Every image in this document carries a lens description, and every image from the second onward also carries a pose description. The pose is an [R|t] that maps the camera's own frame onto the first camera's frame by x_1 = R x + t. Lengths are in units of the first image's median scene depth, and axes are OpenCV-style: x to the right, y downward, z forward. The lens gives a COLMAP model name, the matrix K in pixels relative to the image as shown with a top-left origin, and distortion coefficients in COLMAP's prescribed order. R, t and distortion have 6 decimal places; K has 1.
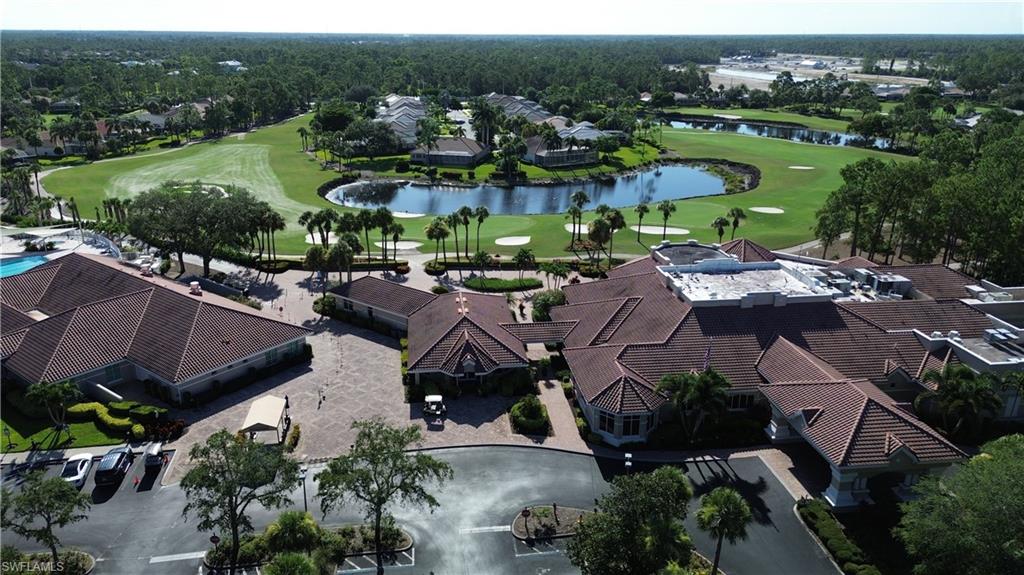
lens RADIAL K [[730.7, 0, 512.0], [0, 730.7, 287.5], [0, 0, 1]] dist [0.082795, -0.081728]
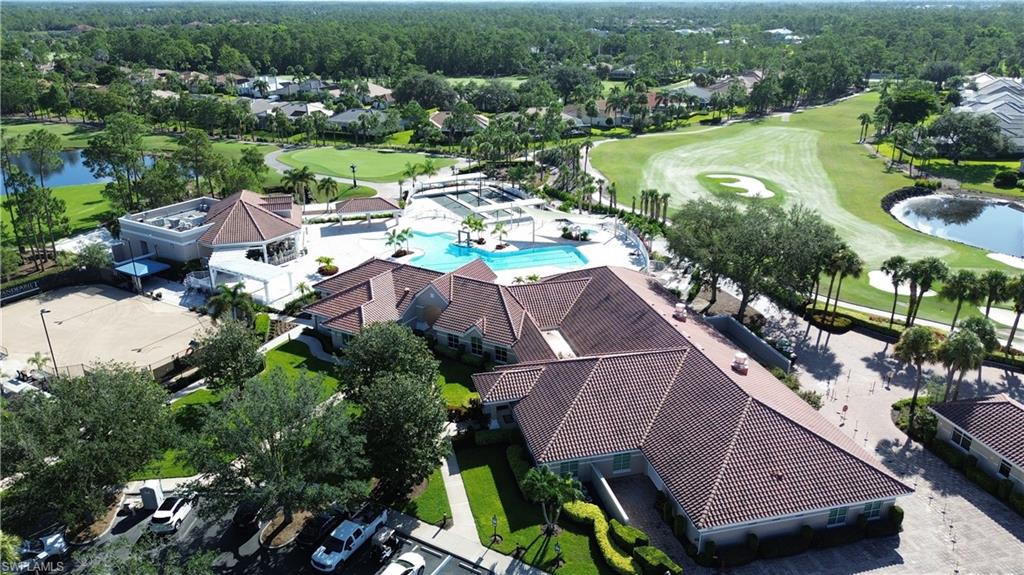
lens RADIAL K [[730.7, 0, 512.0], [0, 730.7, 287.5], [0, 0, 1]] dist [0.082795, -0.081728]
pose [[0.785606, 0.220856, -0.577966, -0.082183], [-0.197416, 0.974772, 0.104146, -0.040676], [0.586387, 0.032282, 0.809388, 0.114982]]
